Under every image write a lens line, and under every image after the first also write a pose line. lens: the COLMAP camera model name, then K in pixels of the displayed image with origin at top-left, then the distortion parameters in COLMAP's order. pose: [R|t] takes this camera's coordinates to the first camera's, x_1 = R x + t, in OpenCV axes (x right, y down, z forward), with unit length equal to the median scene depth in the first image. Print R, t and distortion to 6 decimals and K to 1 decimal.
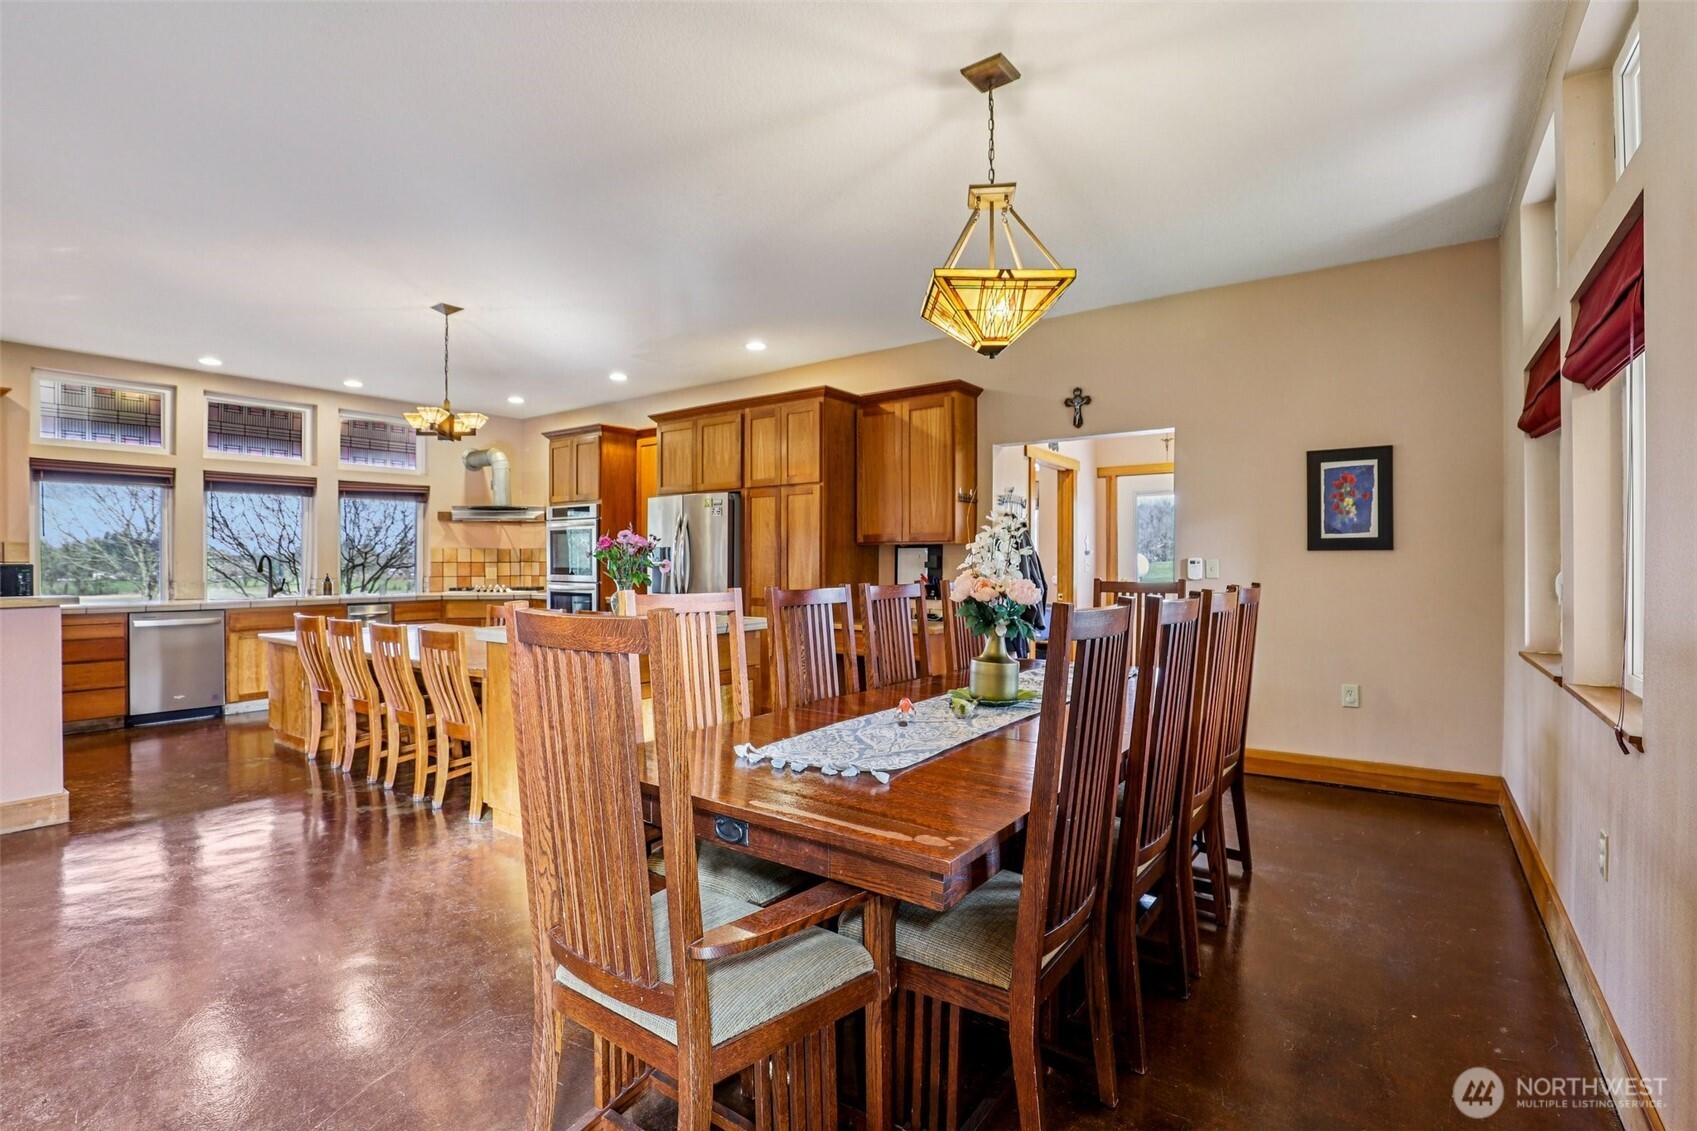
lens RADIAL K [[786.8, 0, 836.1], [0, 786.8, 565.3], [0, 0, 1]] dist [-0.037725, 0.007558]
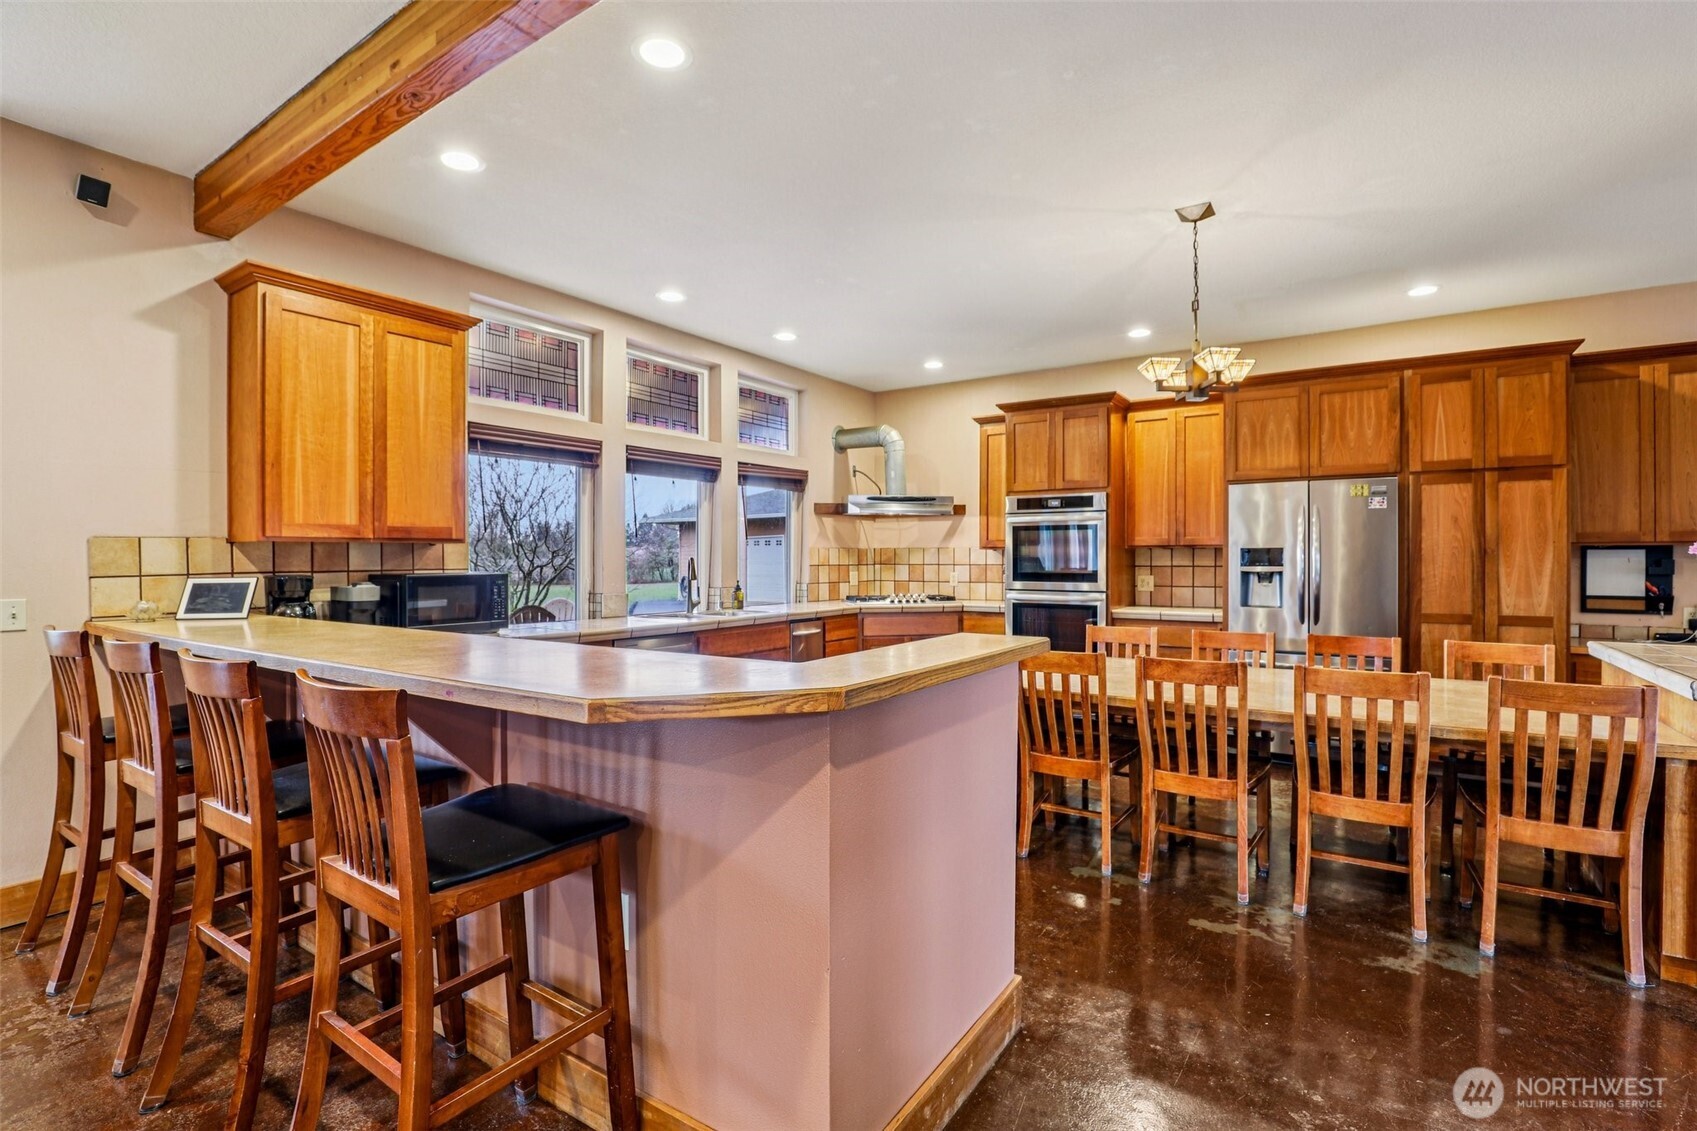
lens RADIAL K [[786.8, 0, 840.7], [0, 786.8, 564.3], [0, 0, 1]] dist [-0.037725, 0.007558]
pose [[0.999506, -0.001315, 0.031402, -0.726835], [0.001255, 0.999997, 0.001924, -0.009390], [-0.031404, -0.001883, 0.999505, 0.259117]]
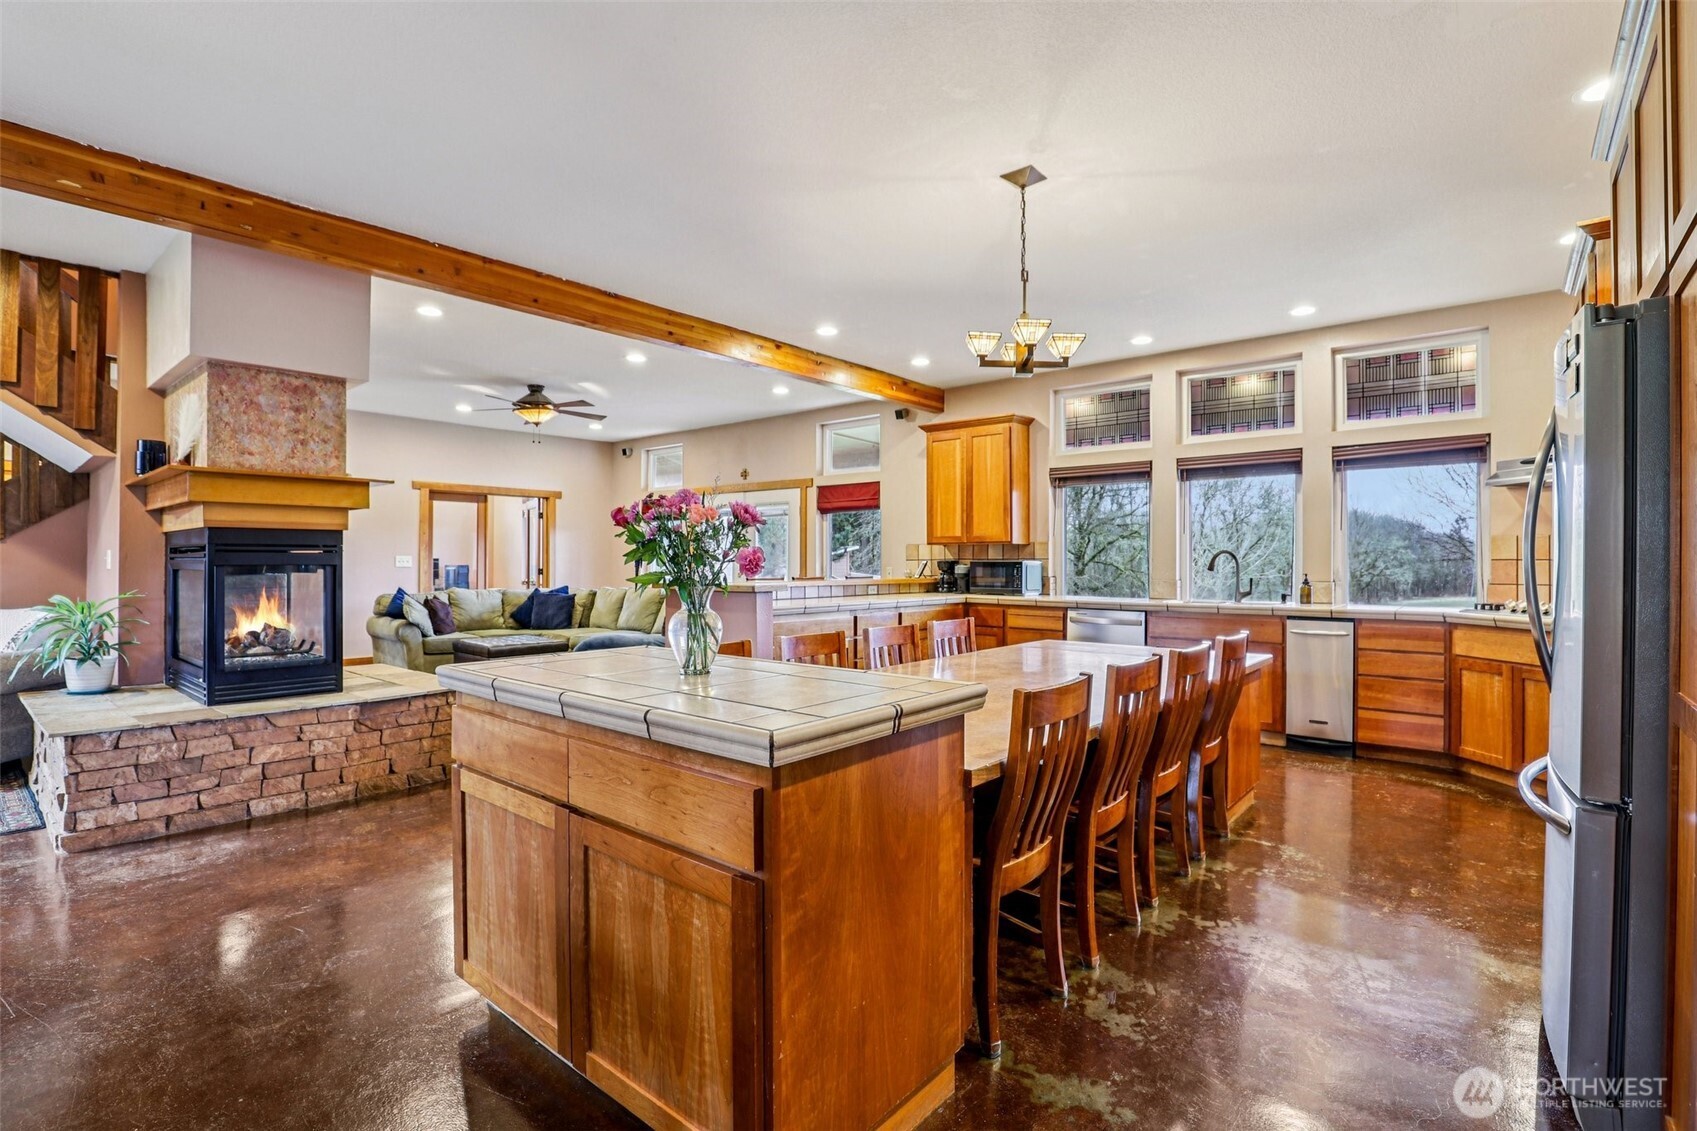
lens RADIAL K [[786.8, 0, 848.3], [0, 786.8, 558.5], [0, 0, 1]] dist [-0.037725, 0.007558]
pose [[-0.072766, 0.000319, -0.997349, 0.156114], [-0.005182, 0.999986, 0.000697, -0.003618], [0.997336, 0.005219, -0.072763, 0.772978]]
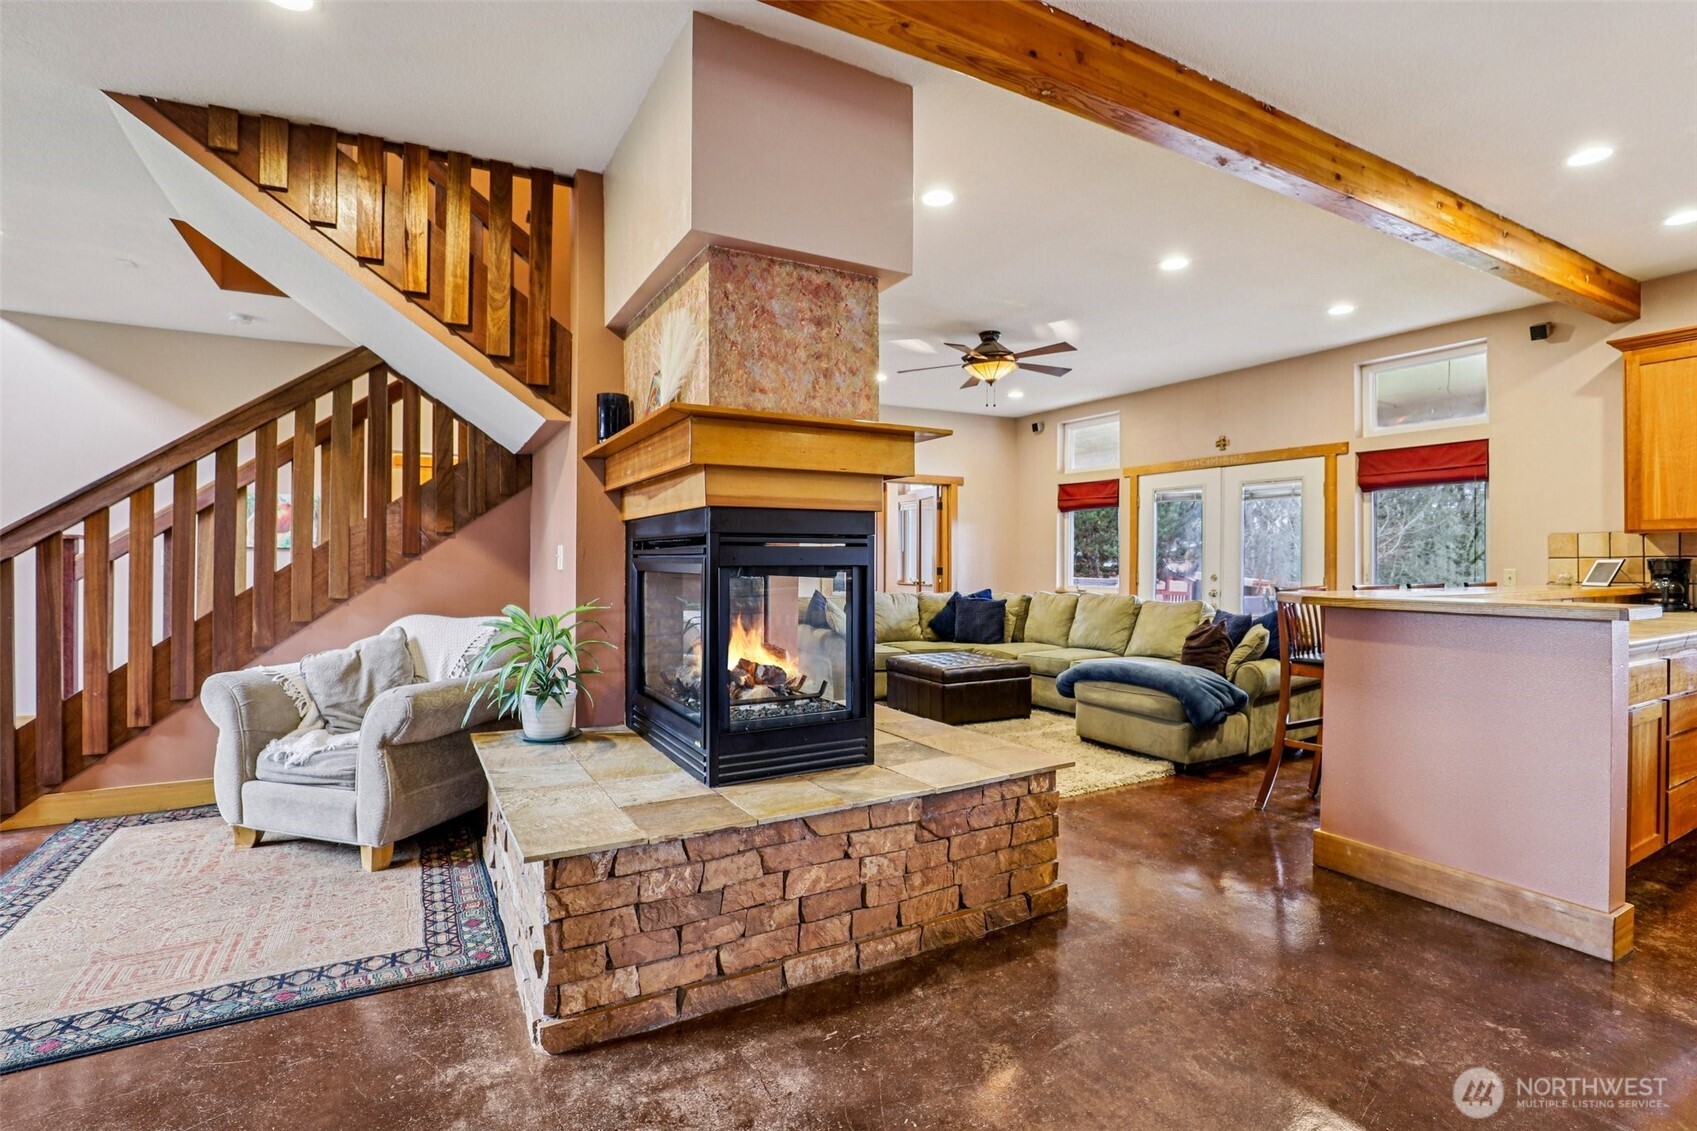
lens RADIAL K [[786.8, 0, 854.0], [0, 786.8, 560.2], [0, 0, 1]] dist [-0.037725, 0.007558]
pose [[-0.416039, 0.005874, -0.909328, -0.104597], [-0.003518, 0.999961, 0.008069, -0.001724], [0.909340, 0.006556, -0.416002, 0.427068]]
